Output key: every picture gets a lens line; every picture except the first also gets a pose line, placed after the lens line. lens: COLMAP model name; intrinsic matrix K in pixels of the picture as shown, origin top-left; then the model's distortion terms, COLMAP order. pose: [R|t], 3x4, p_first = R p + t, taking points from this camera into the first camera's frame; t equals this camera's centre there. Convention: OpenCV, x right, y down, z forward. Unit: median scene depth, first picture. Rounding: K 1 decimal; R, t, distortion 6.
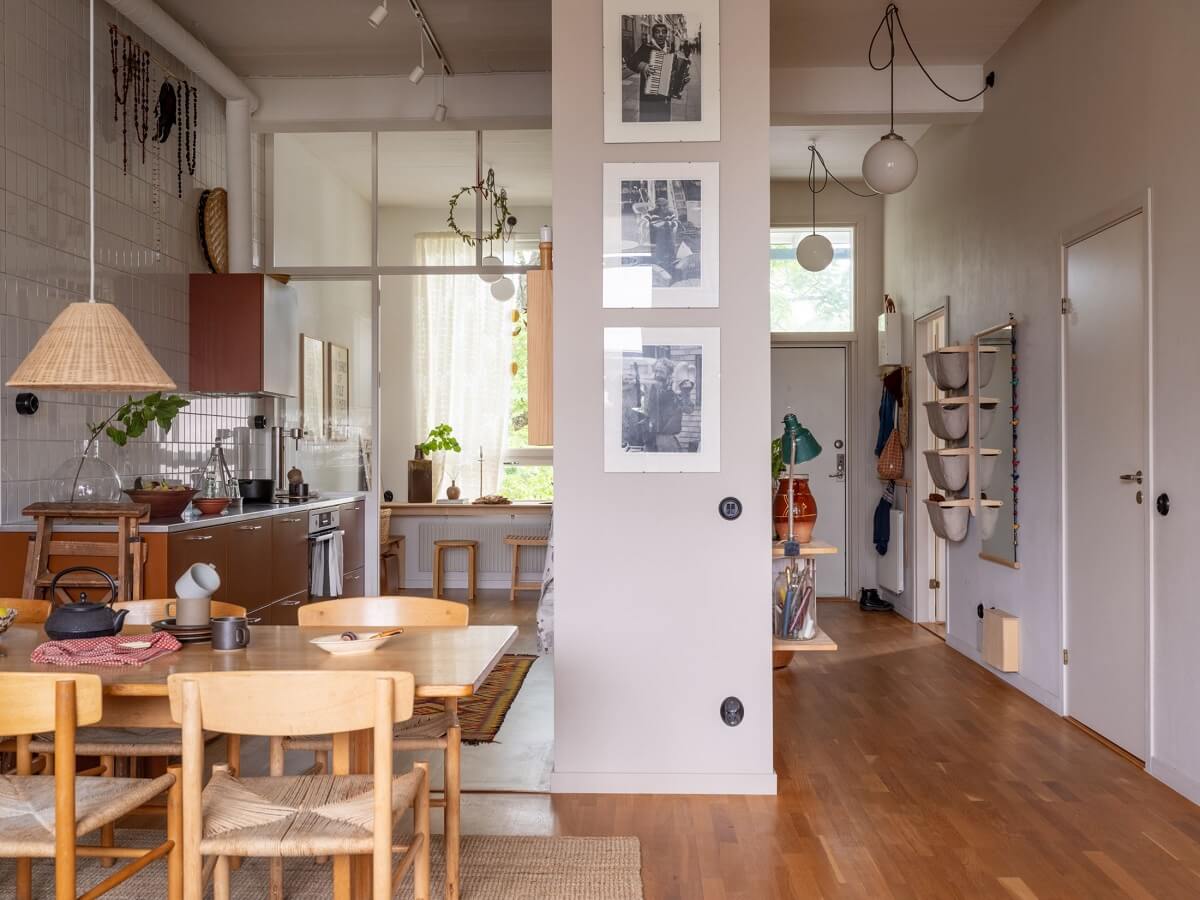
lens RADIAL K [[1177.9, 0, 585.4], [0, 1177.9, 442.7], [0, 0, 1]] dist [0.004656, -0.001854]
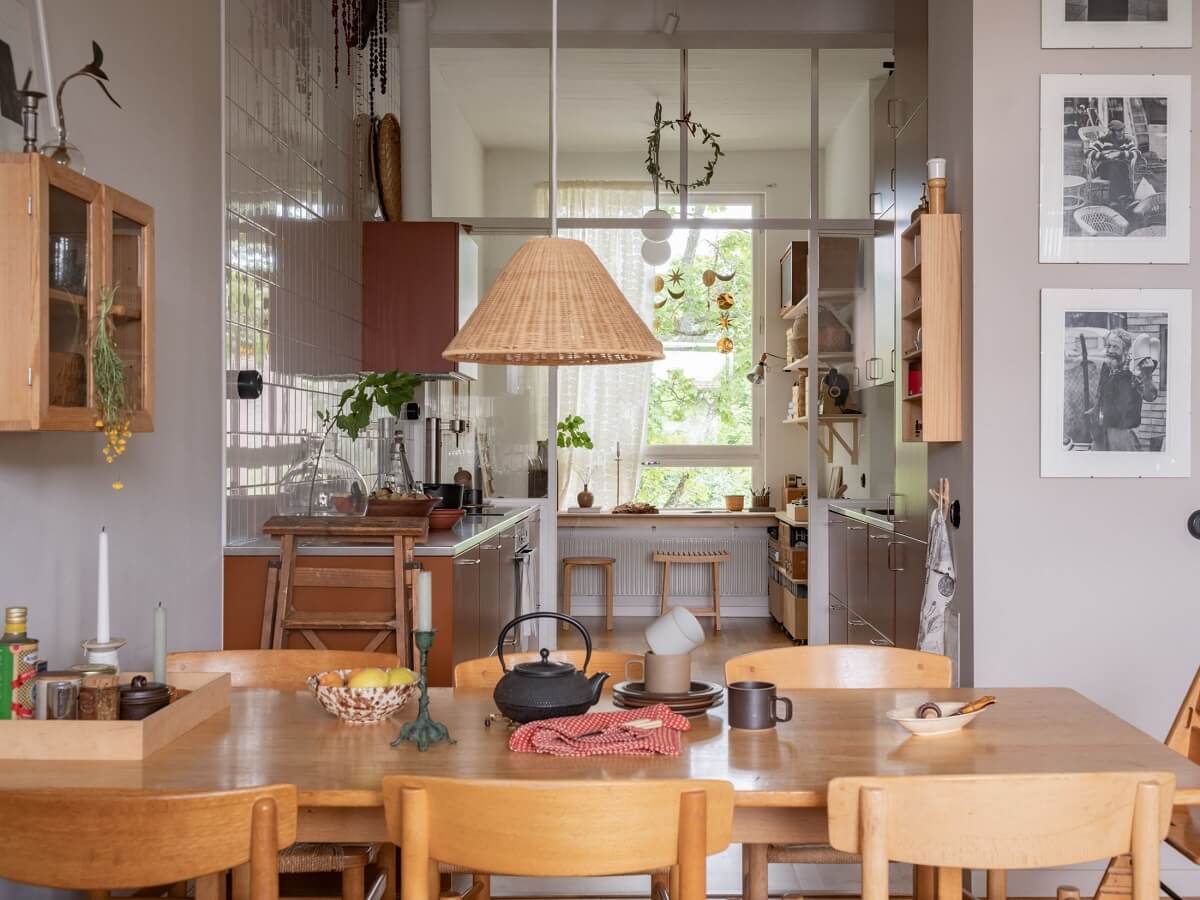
lens RADIAL K [[1364.2, 0, 648.4], [0, 1364.2, 431.2], [0, 0, 1]] dist [-0.001555, -0.020829]
pose [[0.998764, 0.003522, 0.049571, -0.182236], [-0.003239, 0.999978, -0.005785, 0.000781], [-0.049590, 0.005618, 0.998754, 0.081735]]
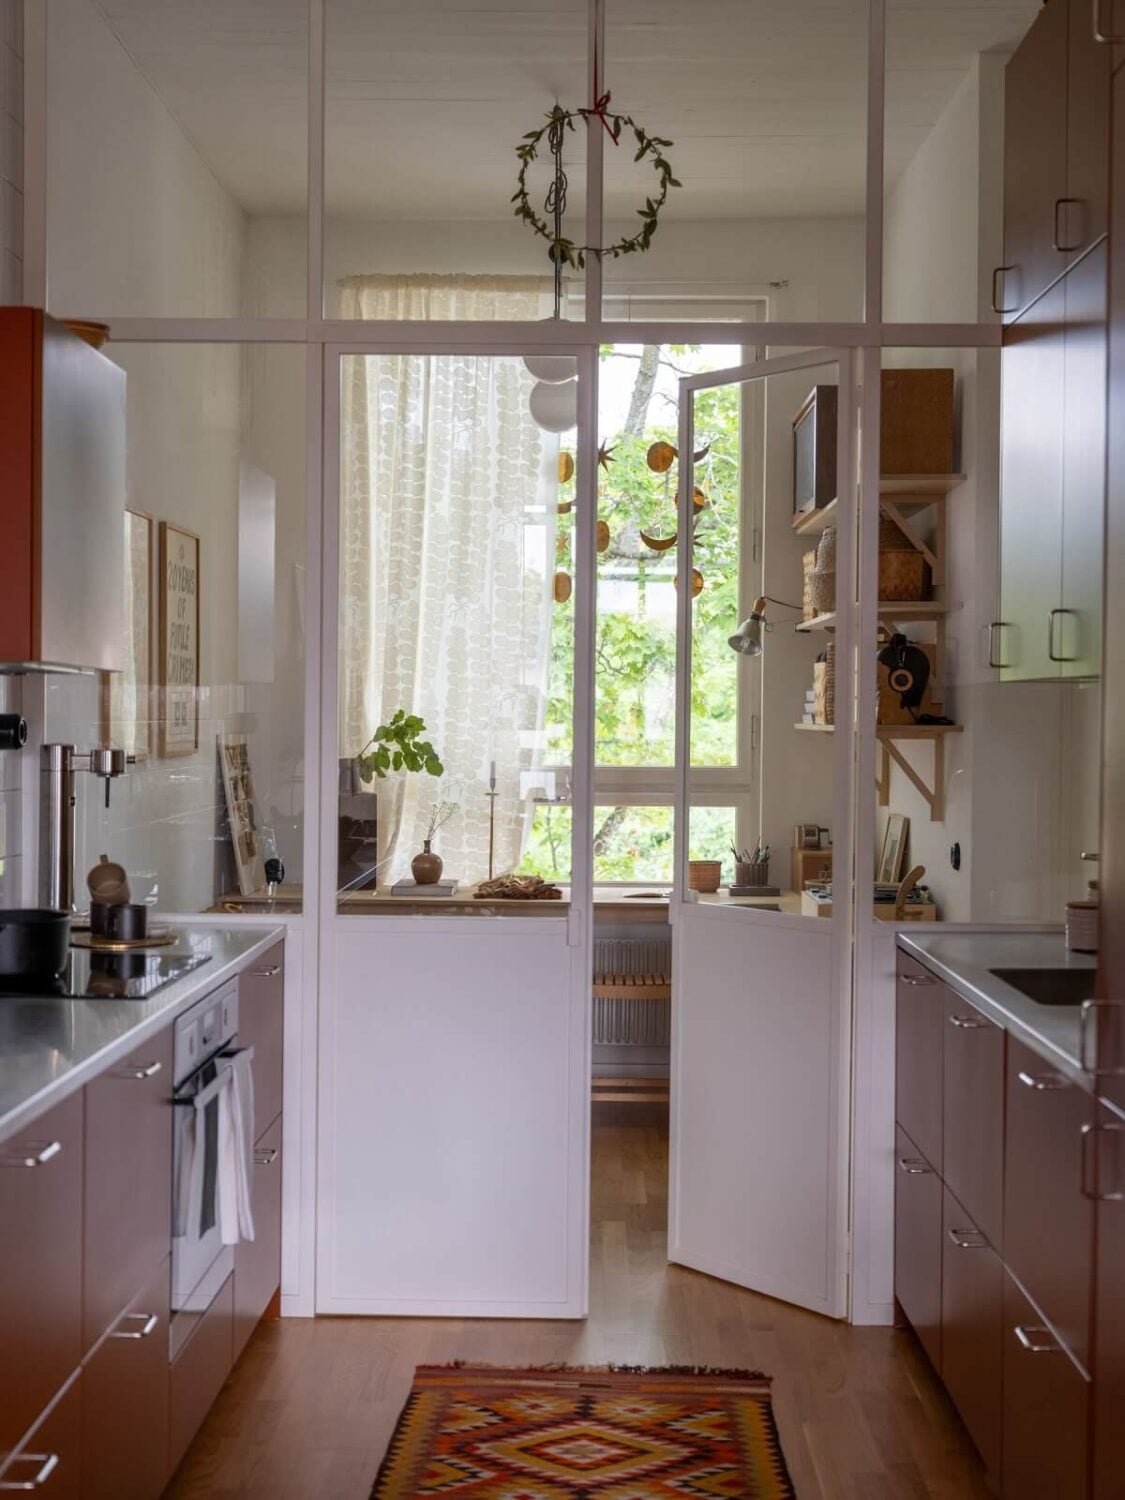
lens RADIAL K [[1963.4, 0, 562.5], [0, 1963.4, 750.0], [0, 0, 1]] dist [0.001335, -0.002878]
pose [[0.999339, 0.008669, 0.035297, -0.138194], [-0.009551, 0.999644, 0.024901, -0.032292], [-0.035068, -0.025222, 0.999067, 0.418788]]
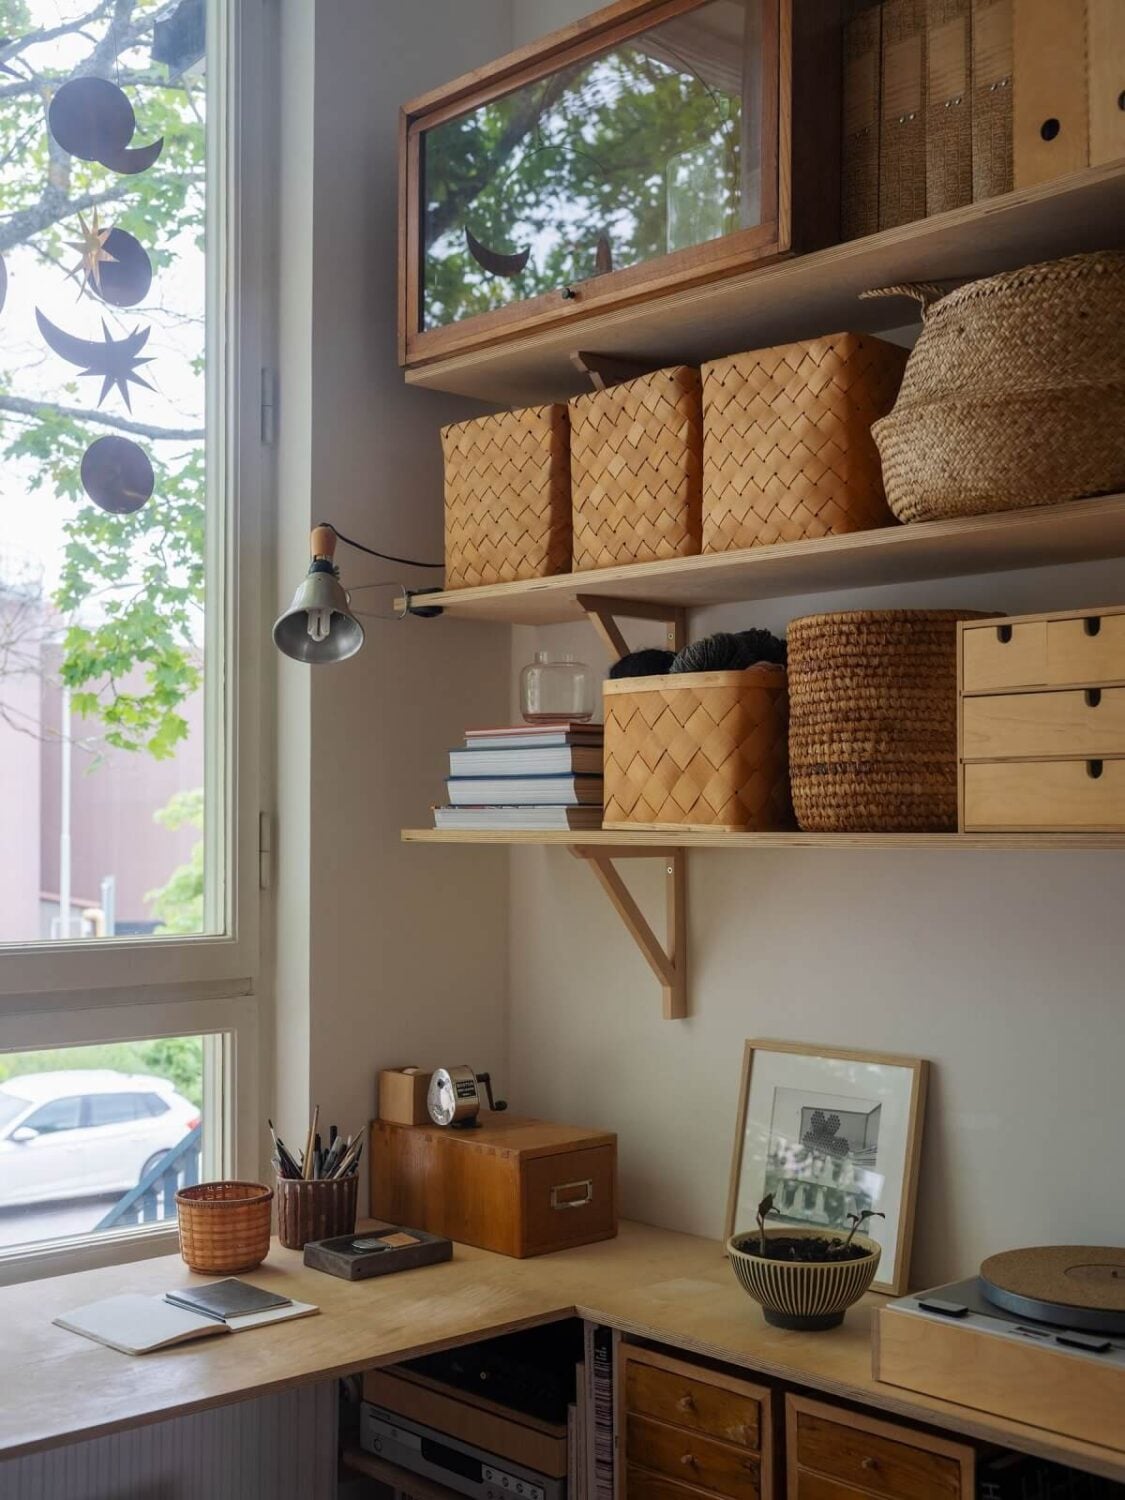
lens RADIAL K [[1803.1, 0, 561.5], [0, 1803.1, 802.2], [0, 0, 1]] dist [0.005423, 0.019334]
pose [[0.705932, 0.008057, 0.708234, -0.251348], [-0.006481, 0.999967, -0.004916, -0.025256], [-0.708250, -0.001120, 0.705961, 1.234855]]
